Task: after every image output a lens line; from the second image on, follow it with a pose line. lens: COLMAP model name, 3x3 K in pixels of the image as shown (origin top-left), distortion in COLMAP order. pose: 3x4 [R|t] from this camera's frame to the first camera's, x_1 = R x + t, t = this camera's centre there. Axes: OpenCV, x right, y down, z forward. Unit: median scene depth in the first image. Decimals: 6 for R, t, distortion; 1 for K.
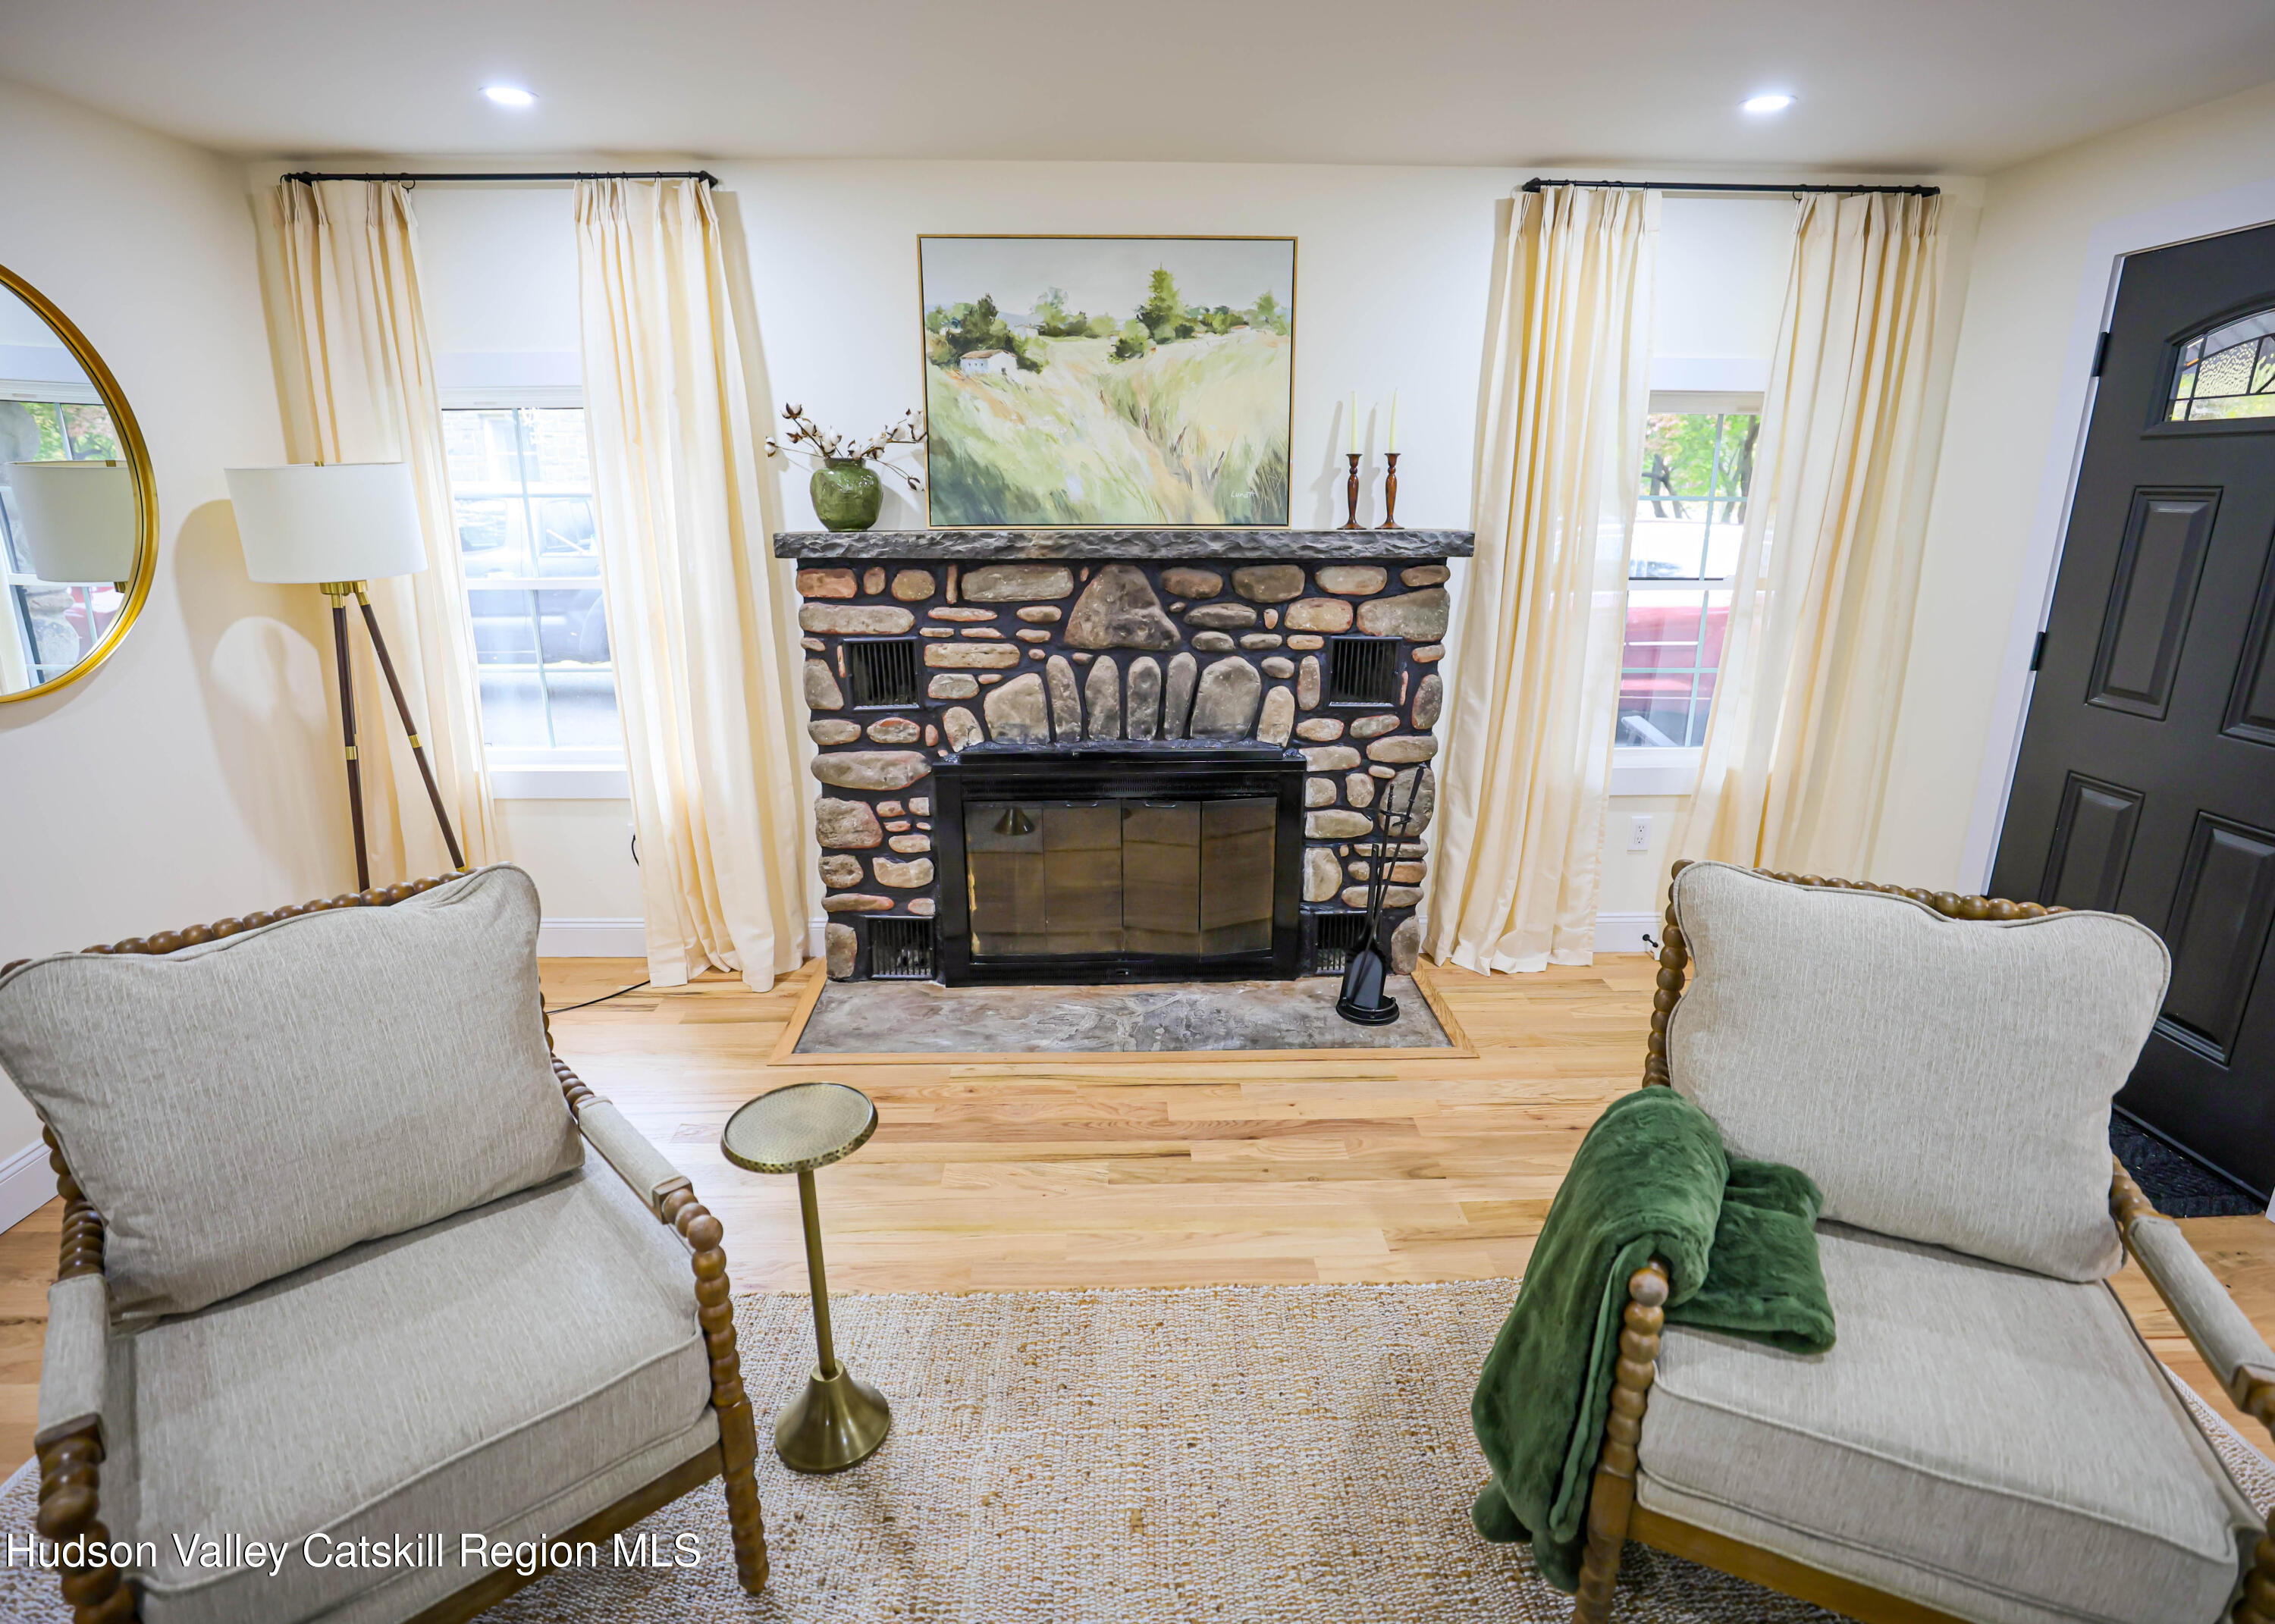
lens RADIAL K [[1166.6, 0, 1174.7], [0, 1166.6, 822.7], [0, 0, 1]] dist [-0.047983, 0.014425]
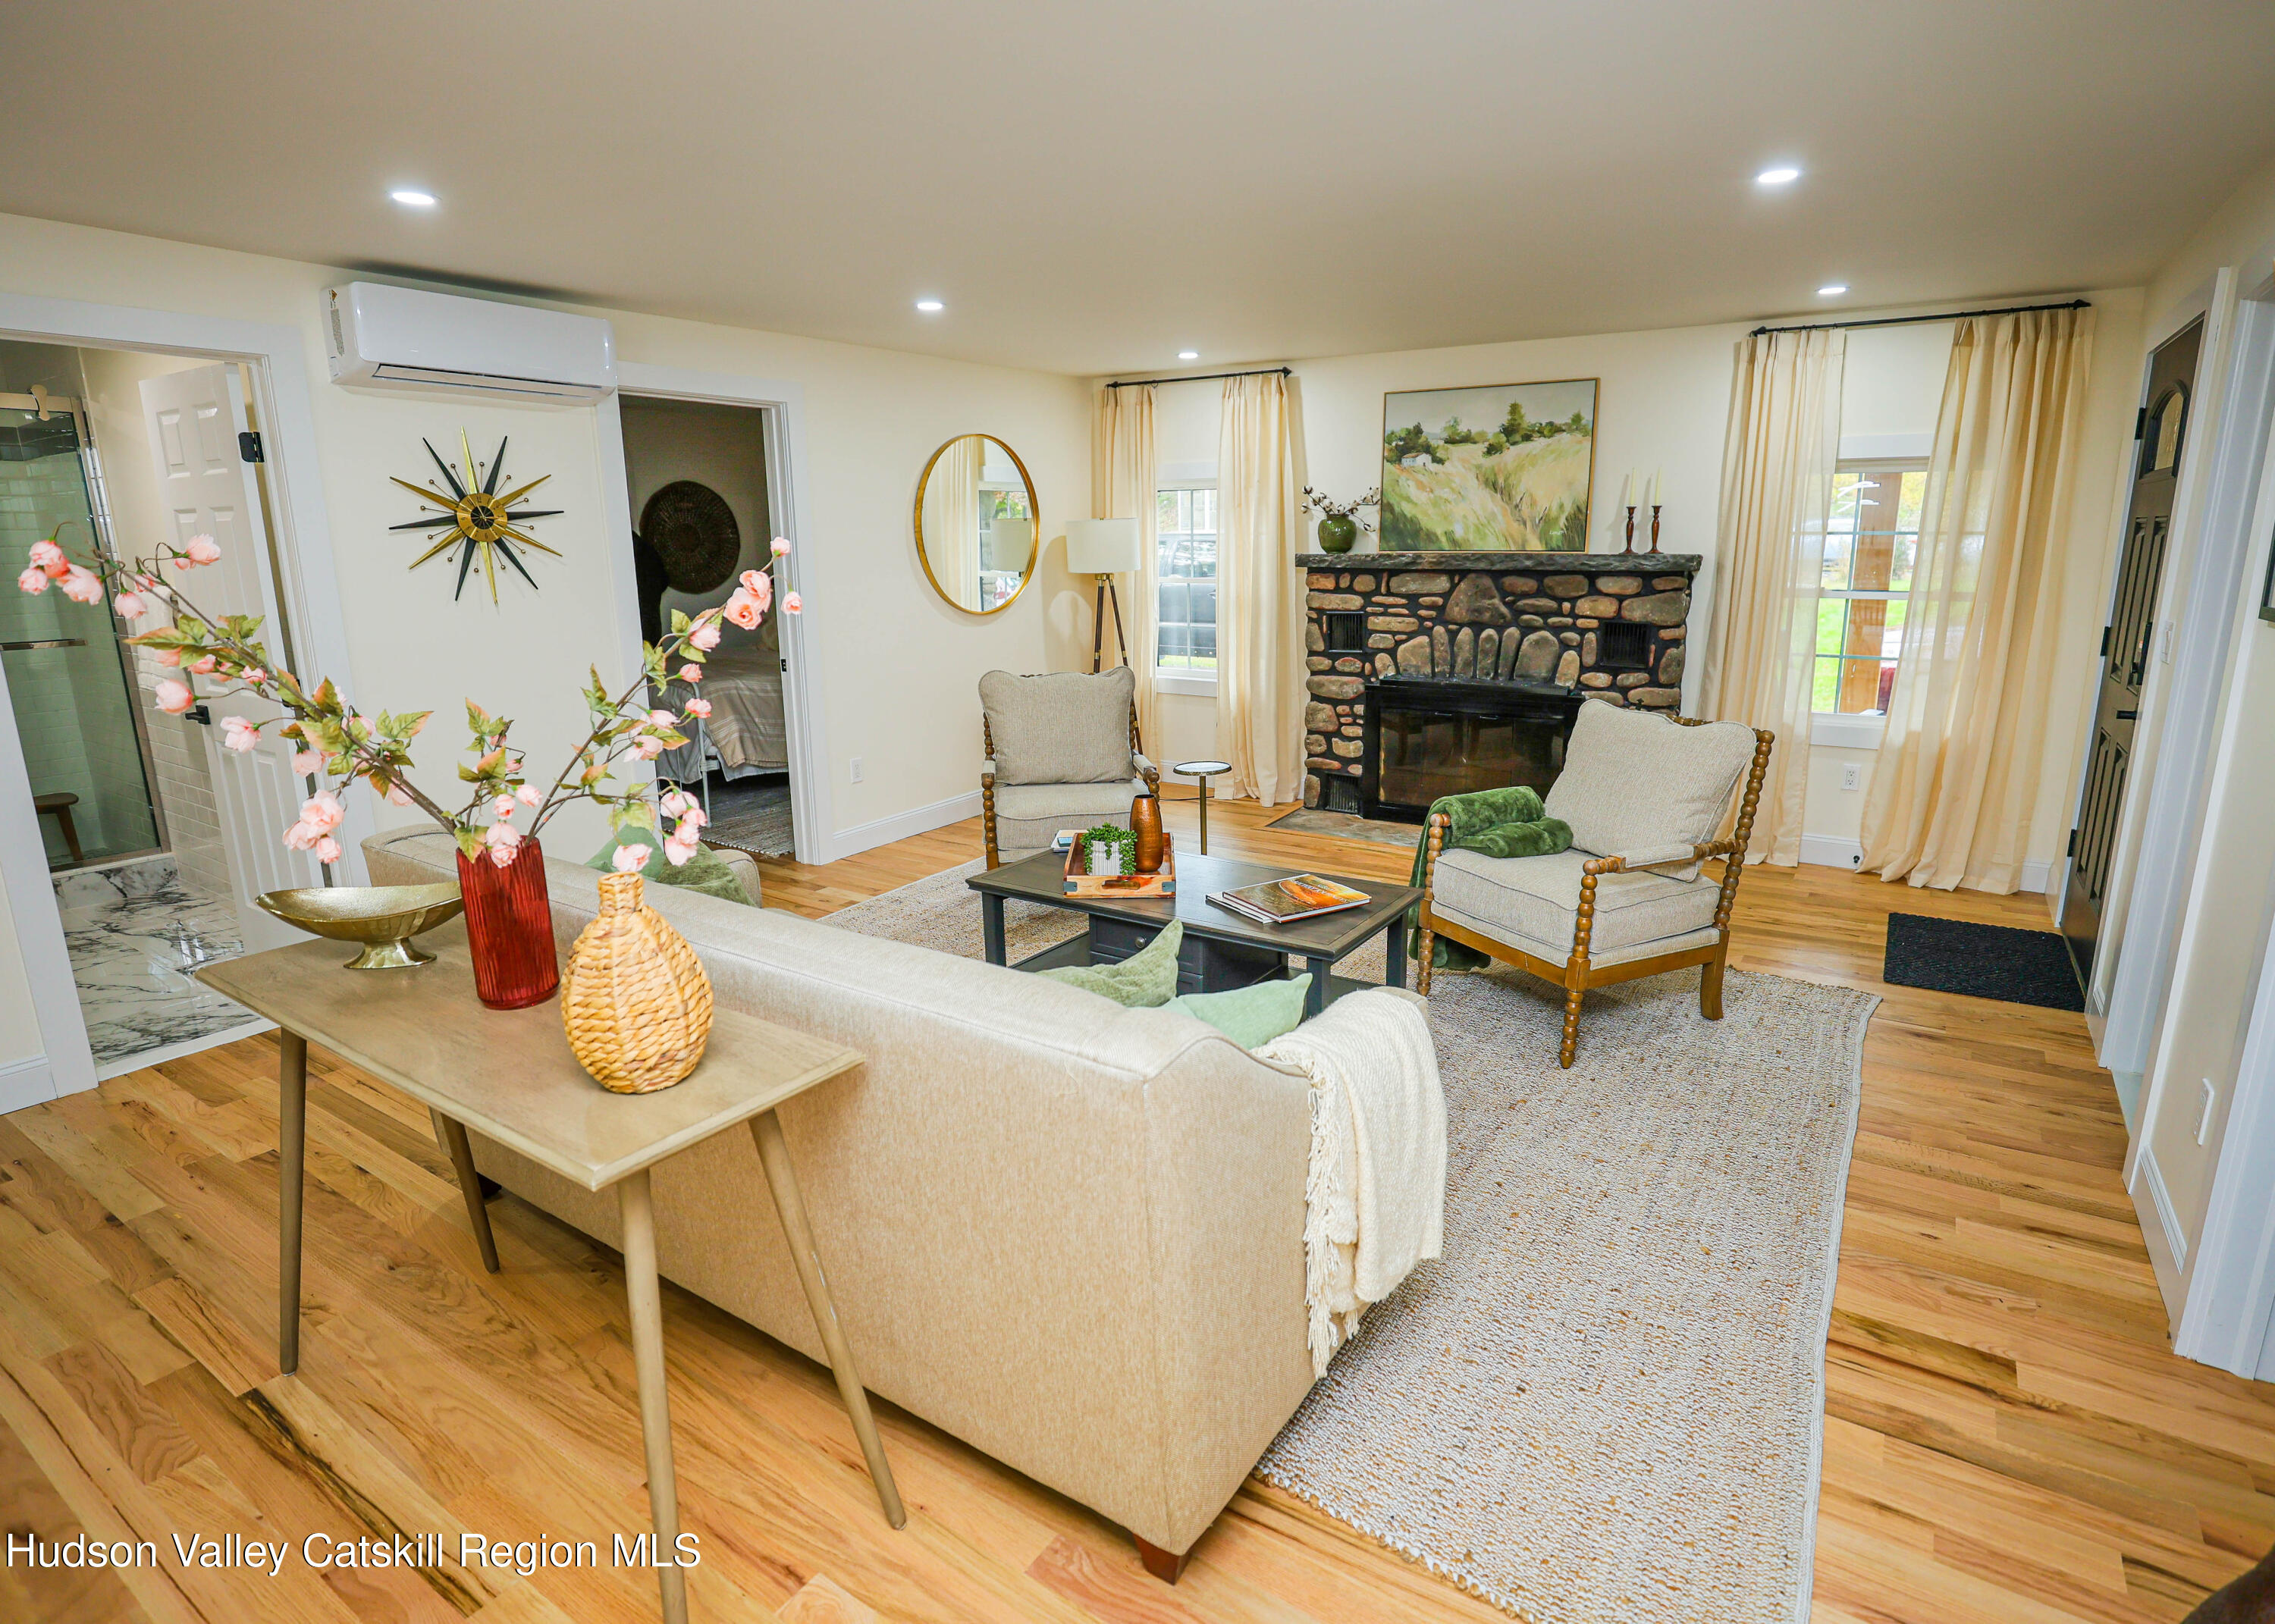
lens RADIAL K [[1166.6, 0, 1174.7], [0, 1166.6, 822.7], [0, 0, 1]] dist [-0.047983, 0.014425]
pose [[0.829509, 0.124030, -0.544547, 0.552050], [-0.143104, 0.989680, 0.007427, 0.189592], [0.539848, 0.071766, 0.838697, -0.637476]]
